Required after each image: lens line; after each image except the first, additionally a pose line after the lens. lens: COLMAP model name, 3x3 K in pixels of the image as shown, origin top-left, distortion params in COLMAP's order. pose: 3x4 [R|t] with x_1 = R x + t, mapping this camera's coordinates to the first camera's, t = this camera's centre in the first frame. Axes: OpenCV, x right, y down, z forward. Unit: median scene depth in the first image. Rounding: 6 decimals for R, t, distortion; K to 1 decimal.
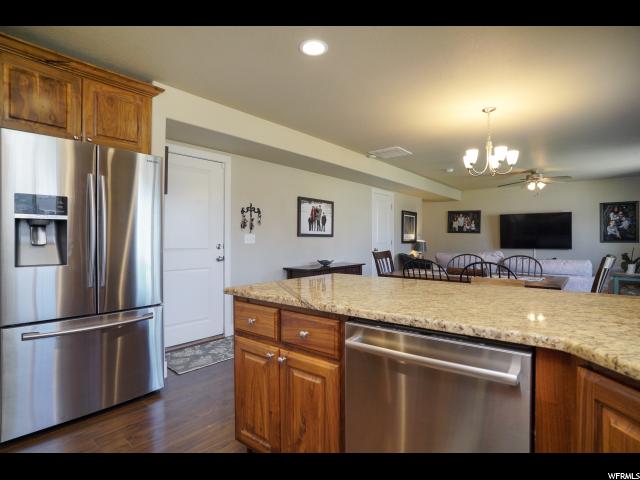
lens RADIAL K [[333.2, 0, 318.5], [0, 333.2, 239.8], [0, 0, 1]] dist [-0.051171, 0.012411]
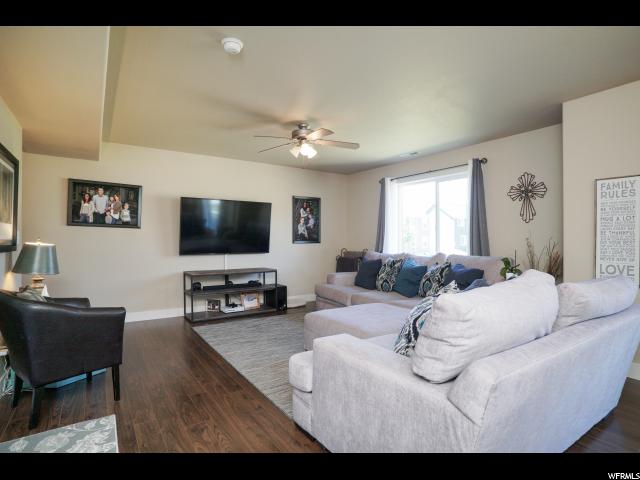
lens RADIAL K [[333.2, 0, 314.8], [0, 333.2, 240.3], [0, 0, 1]] dist [-0.051171, 0.012411]
pose [[0.270905, -0.001797, 0.962604, 0.081254], [0.001608, 0.999998, 0.001415, -0.000536], [-0.962605, 0.001164, 0.270907, 0.917392]]
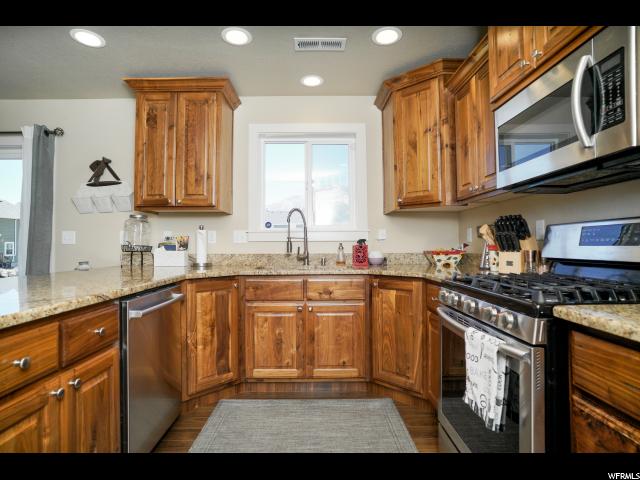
lens RADIAL K [[333.2, 0, 319.4], [0, 333.2, 235.8], [0, 0, 1]] dist [-0.051171, 0.012411]
pose [[-0.655683, 0.025067, 0.754620, -0.282598], [0.006922, 0.999606, -0.027190, 0.013533], [-0.755004, -0.012605, -0.655599, 0.289385]]
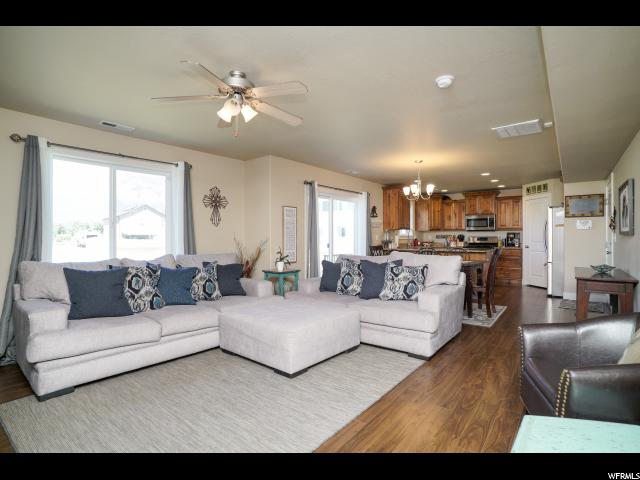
lens RADIAL K [[333.2, 0, 315.2], [0, 333.2, 240.9], [0, 0, 1]] dist [-0.051171, 0.012411]
pose [[-0.999454, 0.003494, -0.032858, 0.697883], [0.003093, 0.999920, 0.012256, -0.006692], [0.032898, 0.012147, -0.999385, 1.664255]]
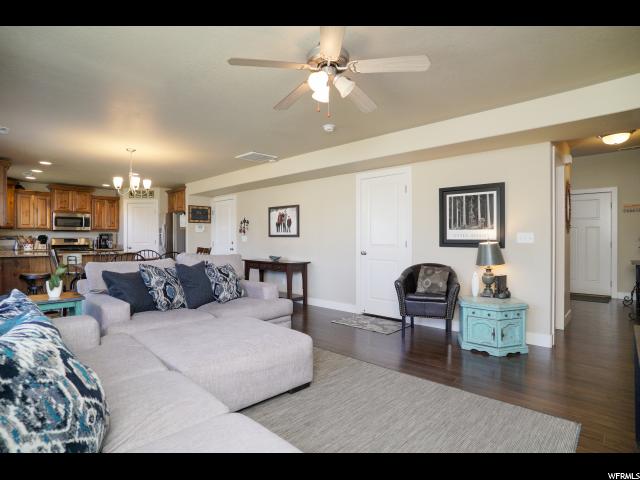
lens RADIAL K [[333.2, 0, 321.9], [0, 333.2, 239.5], [0, 0, 1]] dist [-0.051171, 0.012411]
pose [[-0.049072, 0.003121, -0.998790, 1.201429], [-0.001091, 0.999994, 0.003179, -0.003246], [0.998795, 0.001246, -0.049068, 1.193545]]
